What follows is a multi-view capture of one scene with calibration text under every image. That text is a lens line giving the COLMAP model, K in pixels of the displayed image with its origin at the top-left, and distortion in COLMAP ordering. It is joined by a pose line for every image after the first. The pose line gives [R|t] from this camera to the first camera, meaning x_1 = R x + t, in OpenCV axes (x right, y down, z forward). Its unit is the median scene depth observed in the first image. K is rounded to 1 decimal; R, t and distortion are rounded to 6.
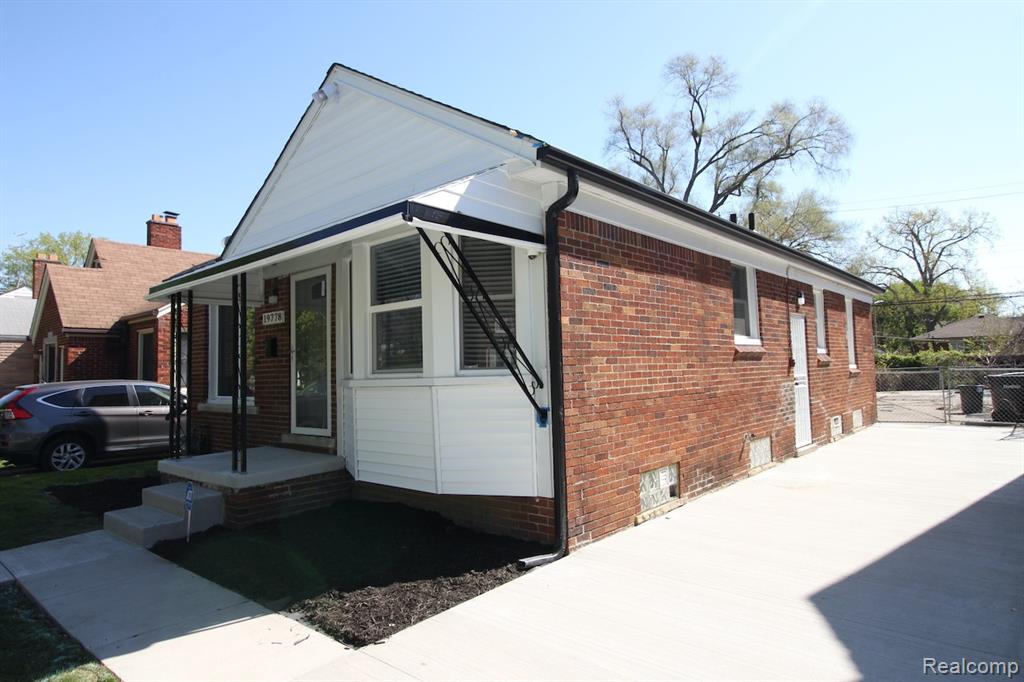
lens RADIAL K [[593.6, 0, 512.0], [0, 593.6, 341.0], [0, 0, 1]] dist [0.002867, 0.000492]
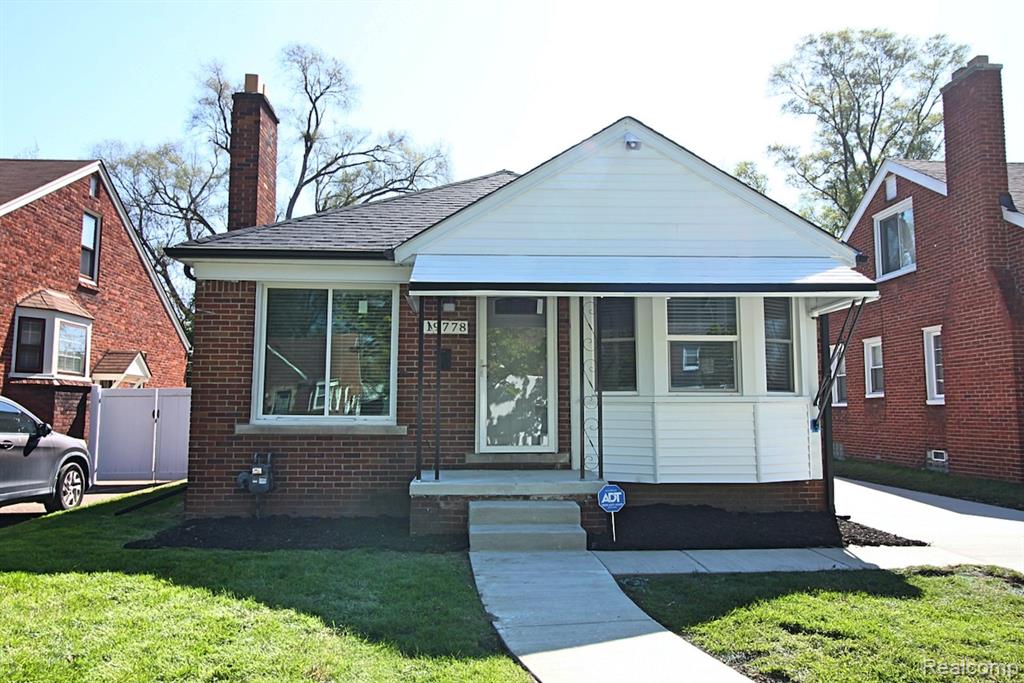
lens RADIAL K [[744.6, 0, 512.0], [0, 744.6, 341.5], [0, 0, 1]] dist [0.002654, 0.000639]
pose [[0.718897, 0.093215, 0.688838, -0.204181], [-0.056101, 0.995516, -0.076166, 0.011806], [-0.692849, 0.016111, 0.720903, 0.020128]]
